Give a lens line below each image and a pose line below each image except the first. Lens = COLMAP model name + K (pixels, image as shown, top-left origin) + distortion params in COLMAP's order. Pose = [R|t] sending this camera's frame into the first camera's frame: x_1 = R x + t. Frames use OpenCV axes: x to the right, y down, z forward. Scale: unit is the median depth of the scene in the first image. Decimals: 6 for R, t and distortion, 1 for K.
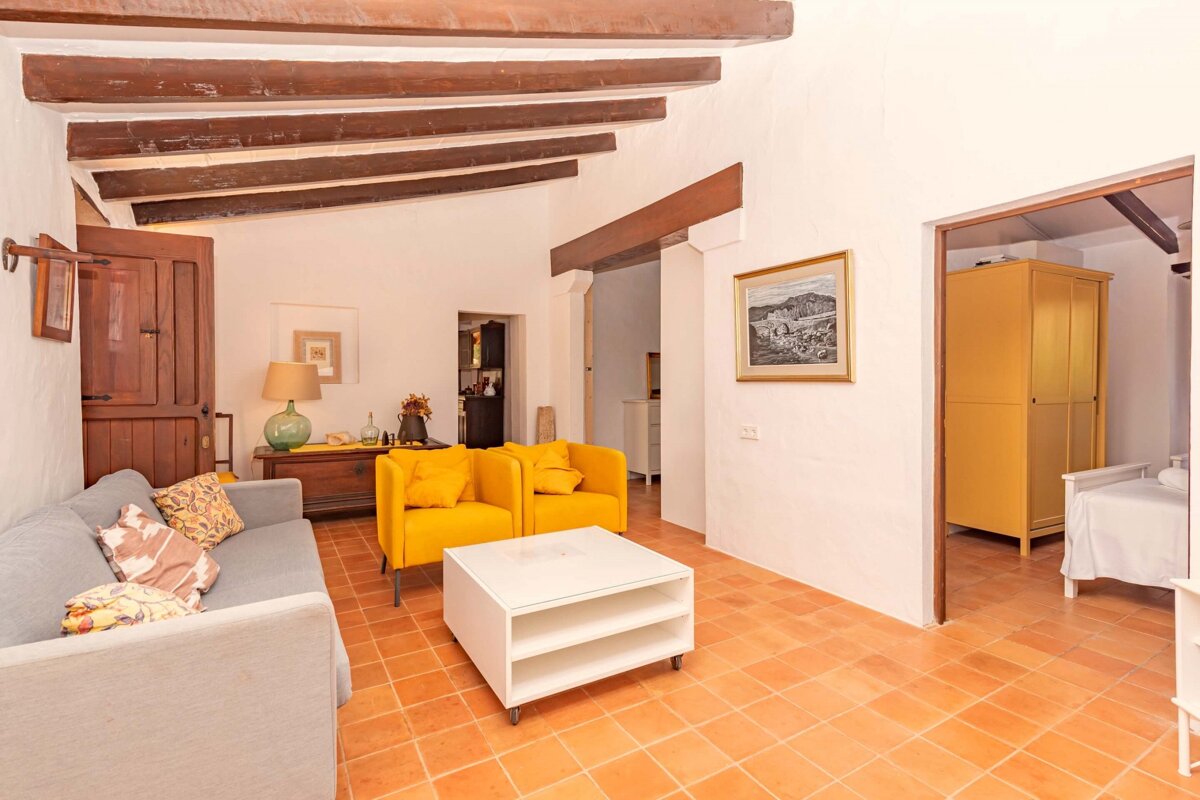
lens RADIAL K [[555.3, 0, 616.7], [0, 555.3, 390.4], [0, 0, 1]] dist [0.026446, 0.000225]
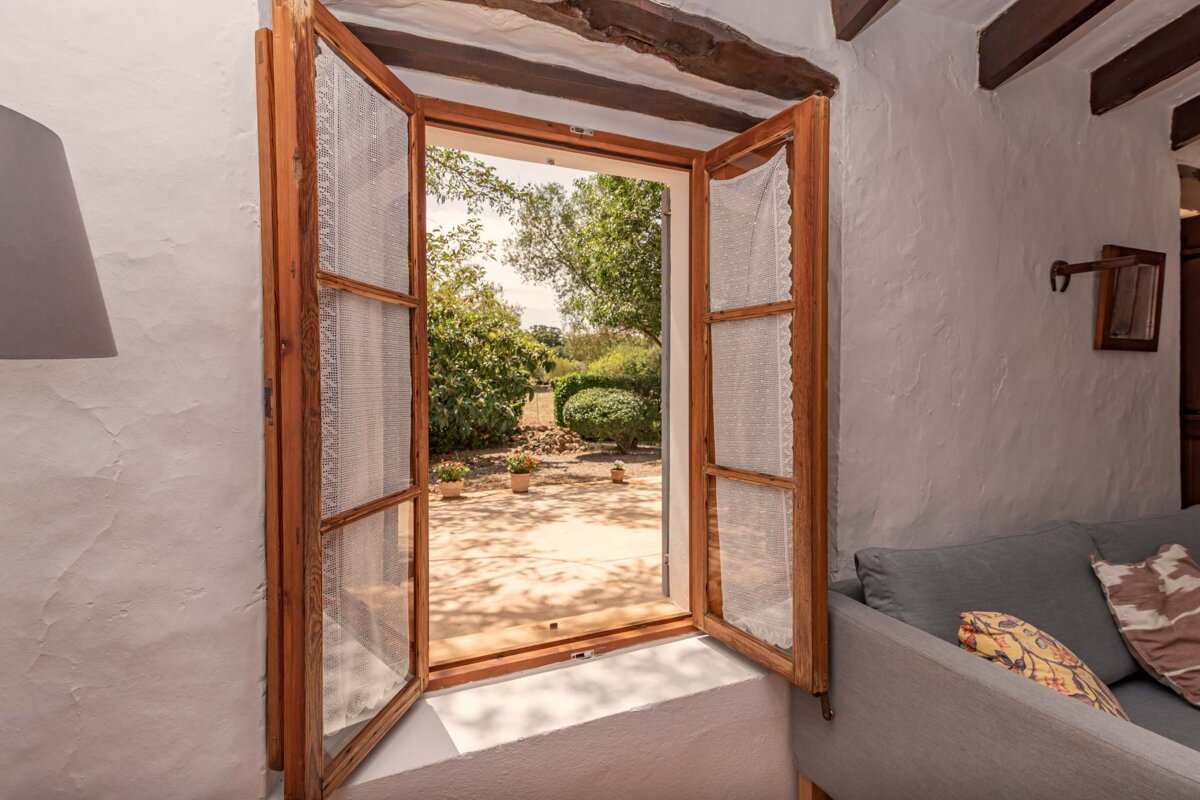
lens RADIAL K [[555.3, 0, 616.7], [0, 555.3, 390.4], [0, 0, 1]] dist [0.026446, 0.000225]
pose [[-0.150250, 0.016272, -0.988514, 0.142188], [-0.011924, 0.999762, 0.018270, -0.047683], [0.988576, 0.014532, -0.150020, 0.478992]]
